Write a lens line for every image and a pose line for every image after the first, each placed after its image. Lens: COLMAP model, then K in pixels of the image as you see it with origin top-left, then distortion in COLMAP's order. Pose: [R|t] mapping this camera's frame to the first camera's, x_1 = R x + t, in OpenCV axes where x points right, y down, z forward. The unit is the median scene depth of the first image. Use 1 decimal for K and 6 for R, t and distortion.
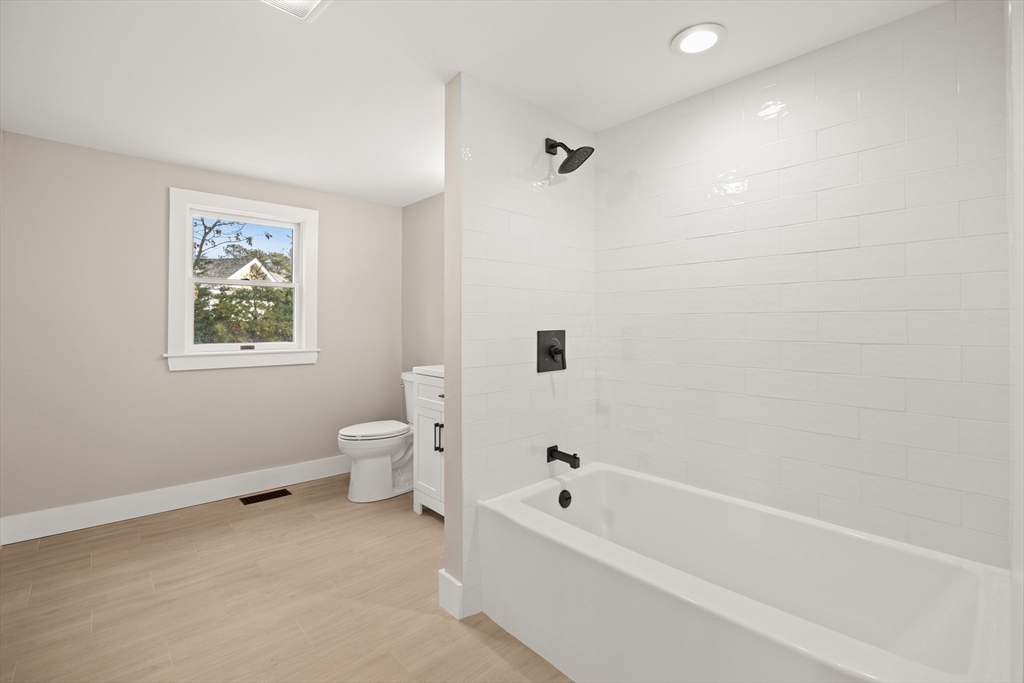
lens RADIAL K [[460.4, 0, 513.3], [0, 460.4, 325.3], [0, 0, 1]] dist [0.000326, 0.000010]
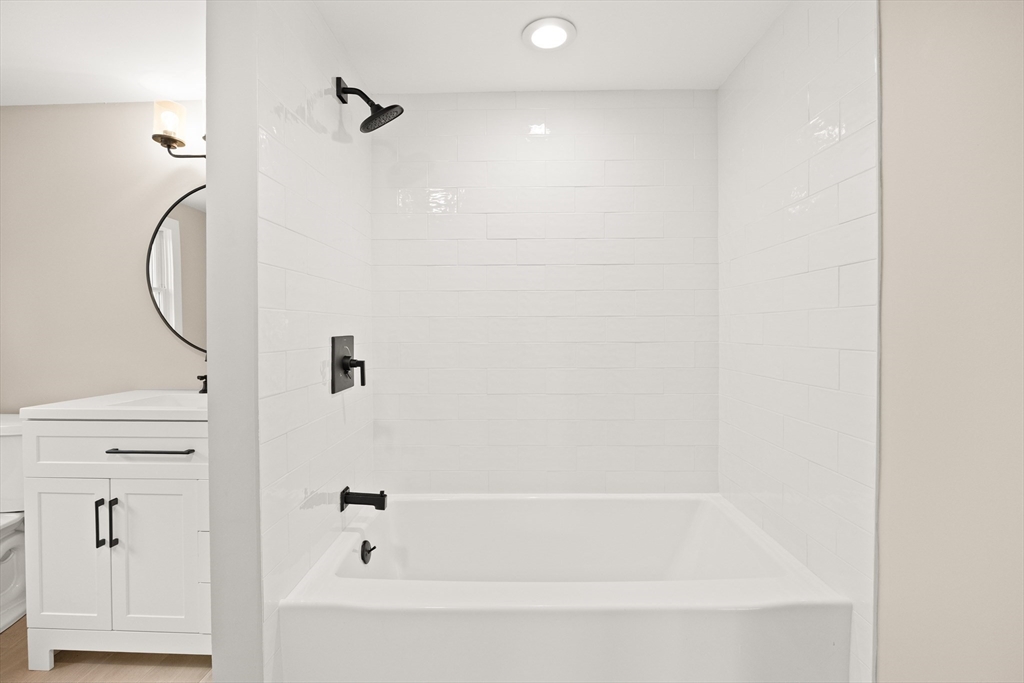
lens RADIAL K [[460.5, 0, 512.1], [0, 460.5, 336.2], [0, 0, 1]] dist [-0.003609, -0.000524]
pose [[0.697548, -0.016900, 0.716339, -0.216087], [0.007245, 0.999837, 0.016533, 0.000104], [-0.716502, -0.006342, 0.697557, 0.226024]]
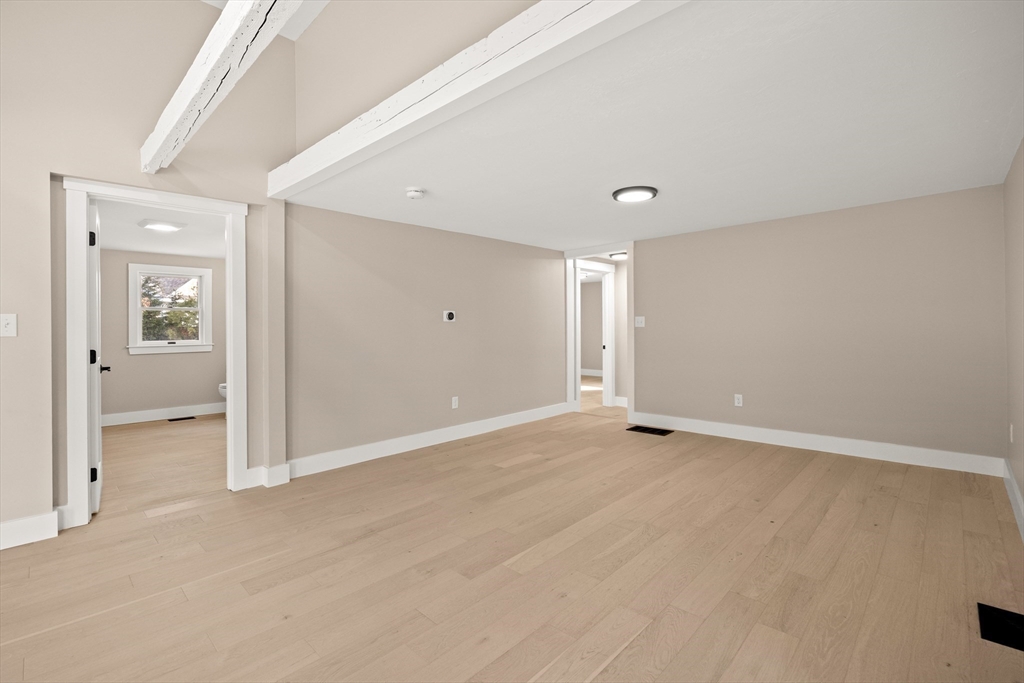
lens RADIAL K [[460.4, 0, 513.3], [0, 460.4, 325.3], [0, 0, 1]] dist [0.000326, 0.000010]
pose [[0.997995, -0.009973, 0.062498, 0.802192], [0.010192, 0.999943, -0.003187, -0.003894], [-0.062463, 0.003817, 0.998040, -1.113305]]
